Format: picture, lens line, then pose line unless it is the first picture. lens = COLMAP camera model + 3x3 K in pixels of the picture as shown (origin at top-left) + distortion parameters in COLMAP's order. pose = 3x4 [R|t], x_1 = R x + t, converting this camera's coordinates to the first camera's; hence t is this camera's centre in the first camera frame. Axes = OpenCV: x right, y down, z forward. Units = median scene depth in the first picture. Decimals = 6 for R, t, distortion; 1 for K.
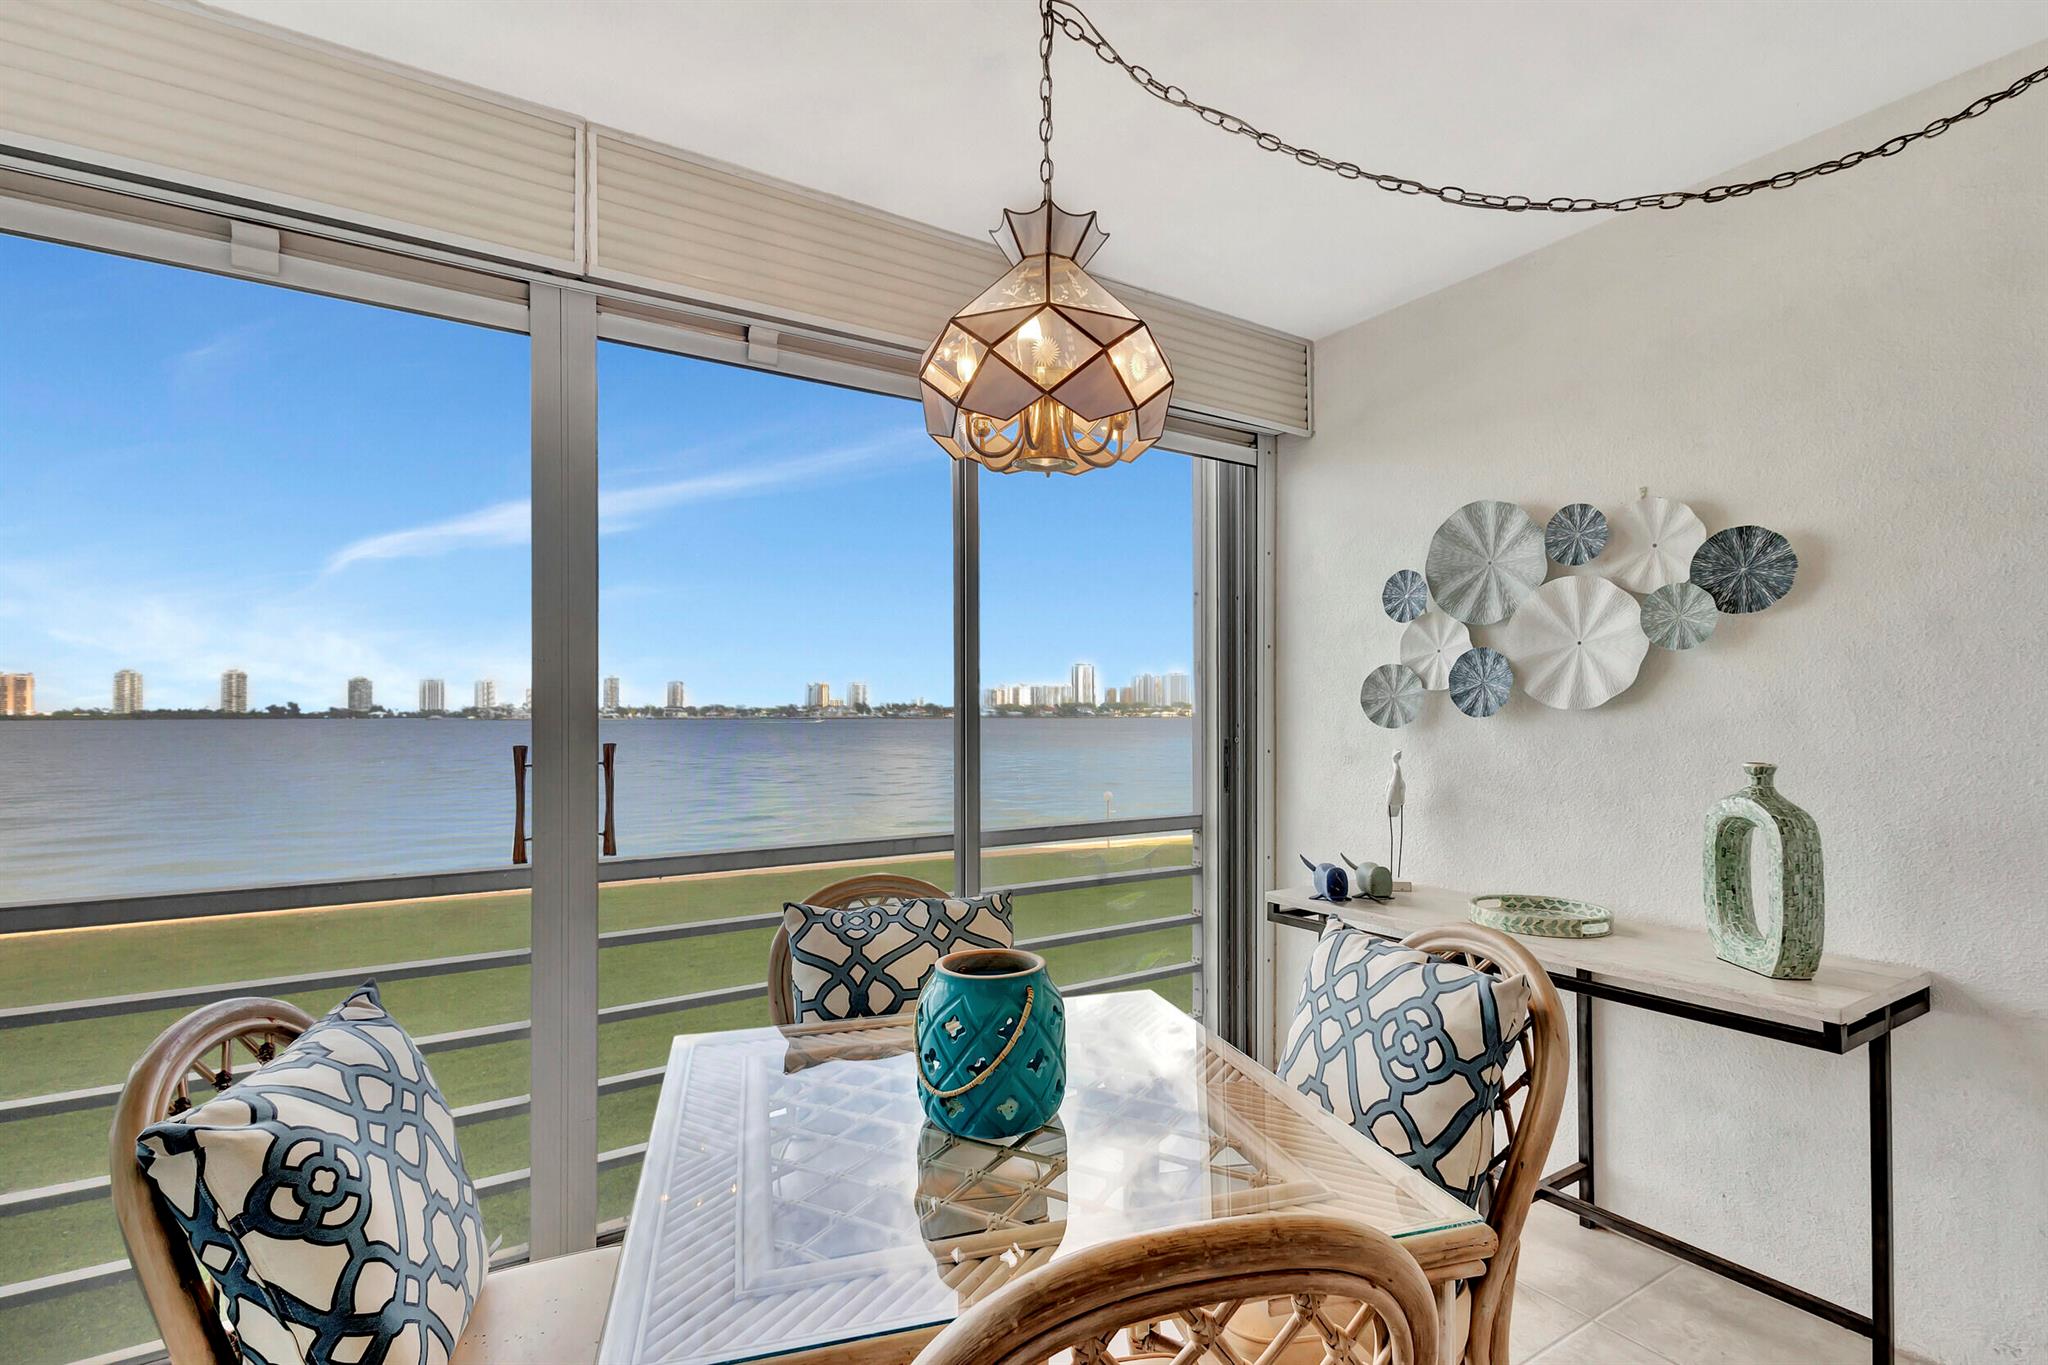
lens RADIAL K [[952.5, 0, 1015.7], [0, 952.5, 702.3], [0, 0, 1]] dist [0.014366, -0.003840]
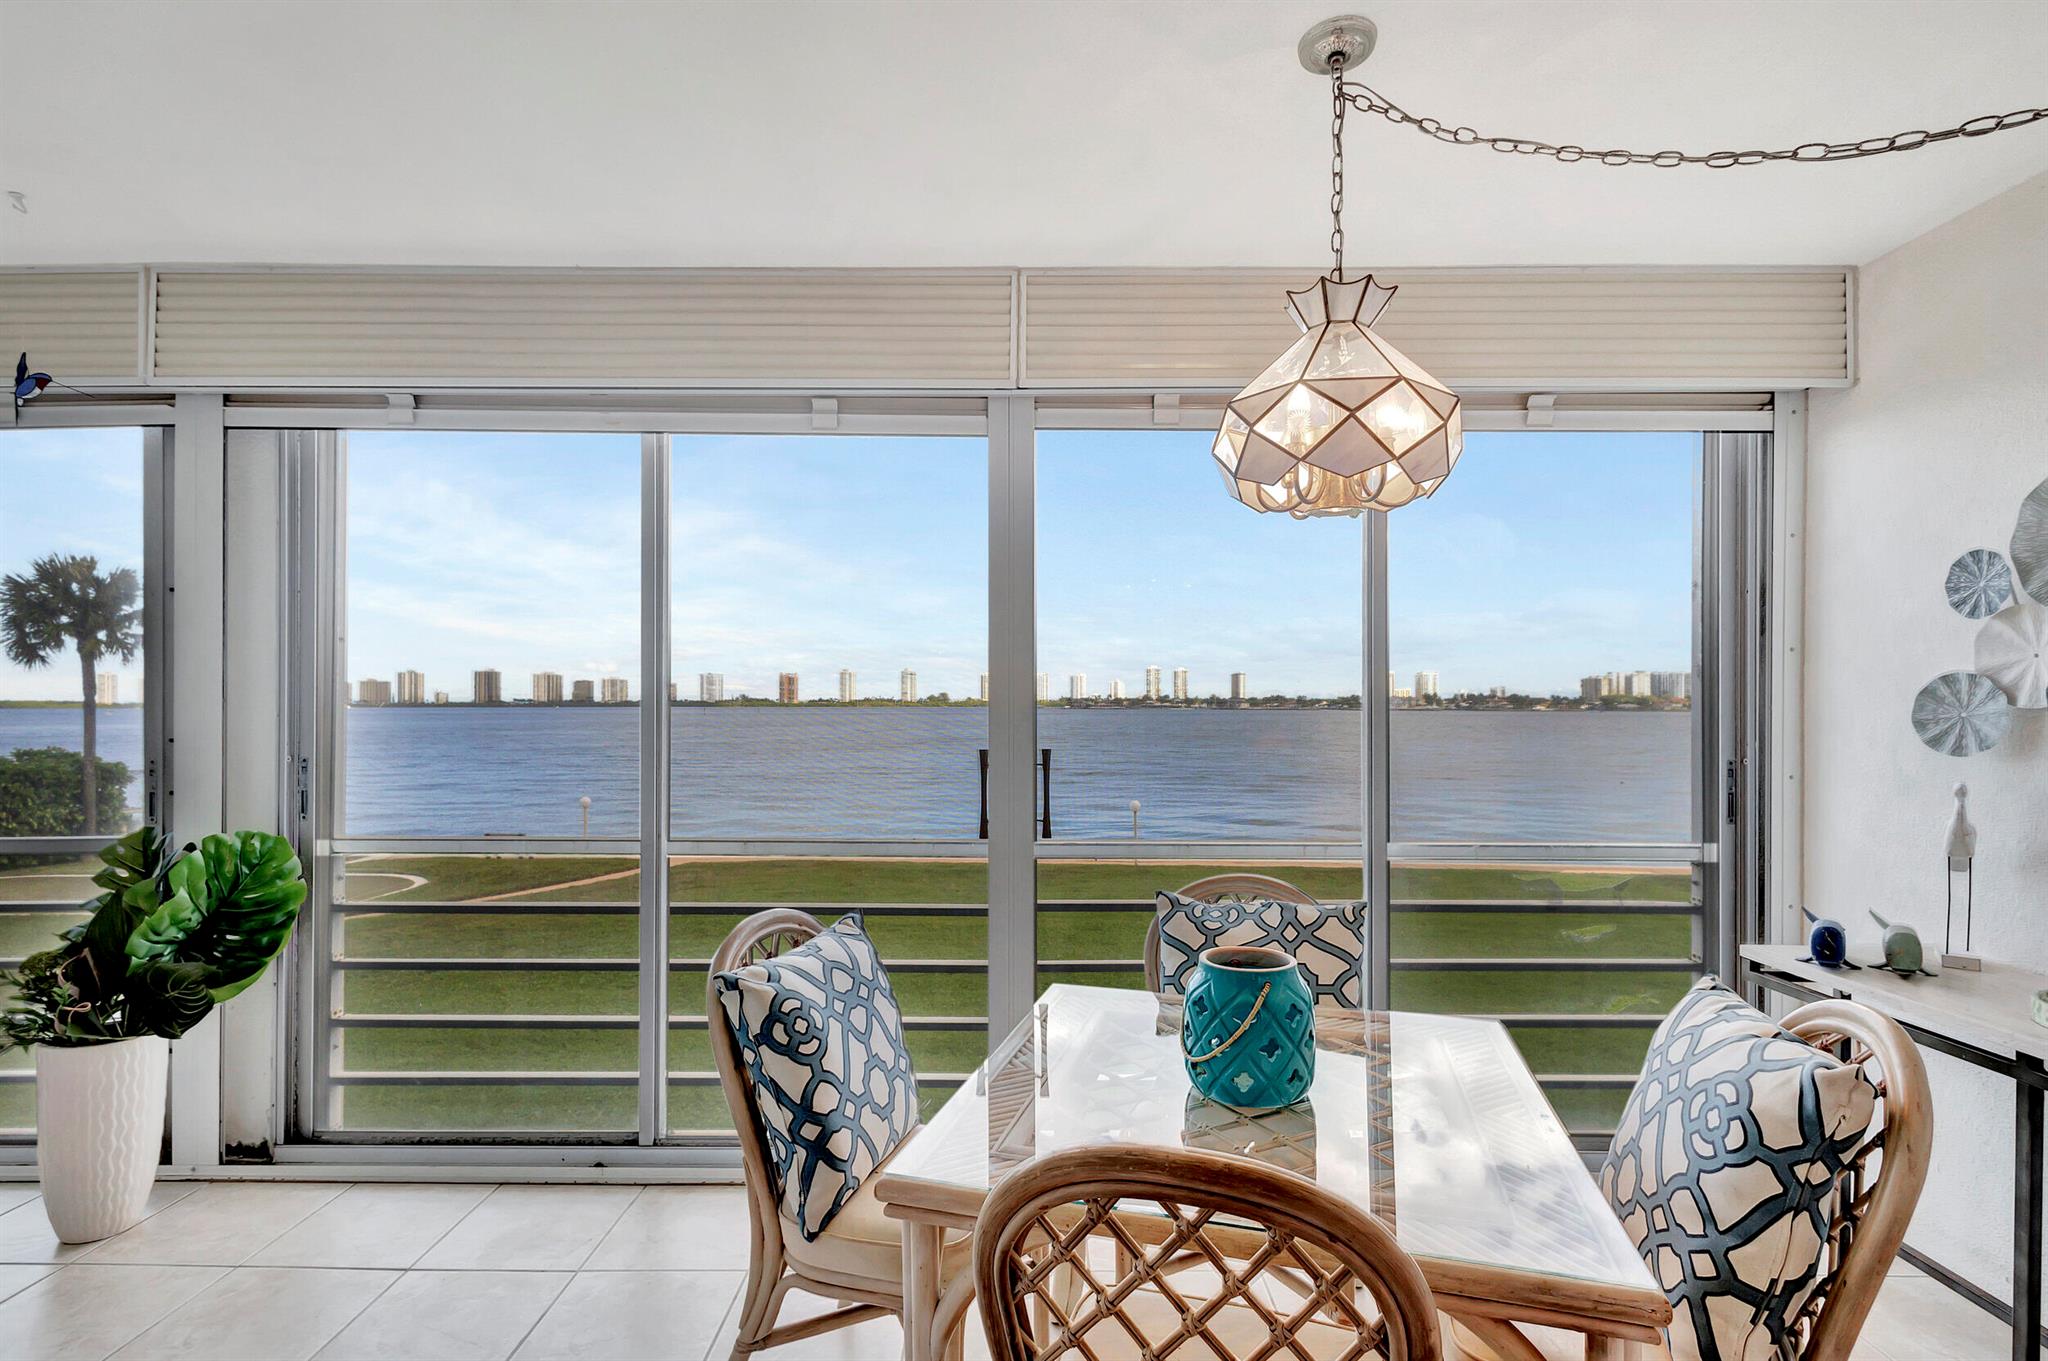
lens RADIAL K [[952.5, 0, 1022.4], [0, 952.5, 700.2], [0, 0, 1]] dist [0.014366, -0.003840]
pose [[0.845084, 0.003369, -0.534622, 0.214778], [0.000577, 0.999974, 0.007213, -0.029952], [0.534633, -0.006404, 0.845060, -0.075426]]
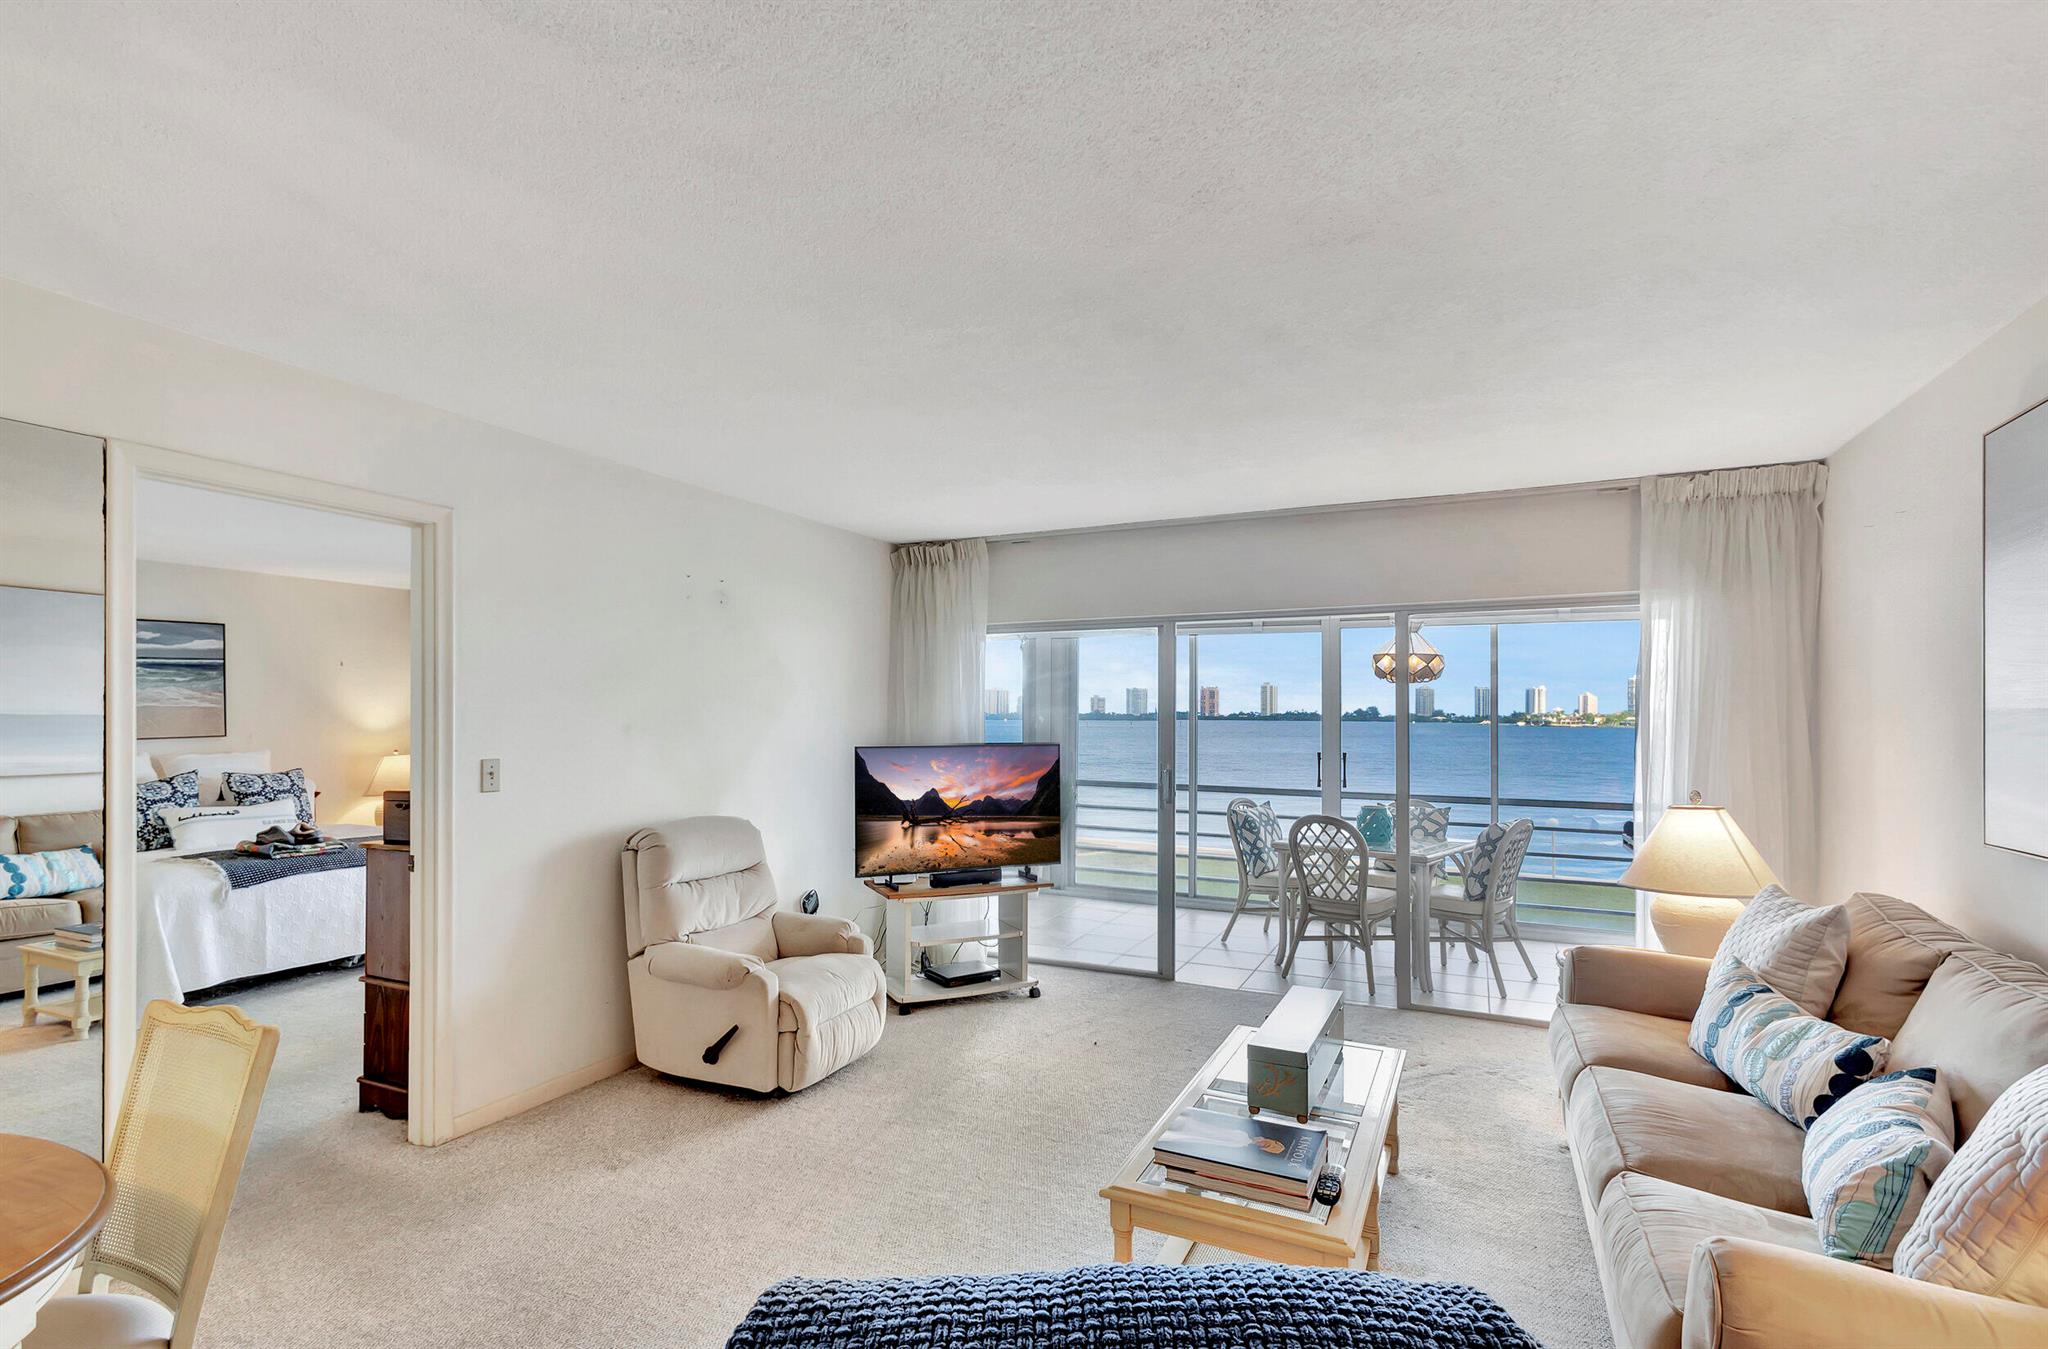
lens RADIAL K [[955.6, 0, 1018.7], [0, 955.6, 708.5], [0, 0, 1]] dist [0.010869, 0.000863]
pose [[0.538960, -0.000043, -0.842331, 1.643172], [0.001395, 0.999999, 0.000841, -0.106362], [0.842330, -0.001629, 0.538959, -1.609567]]
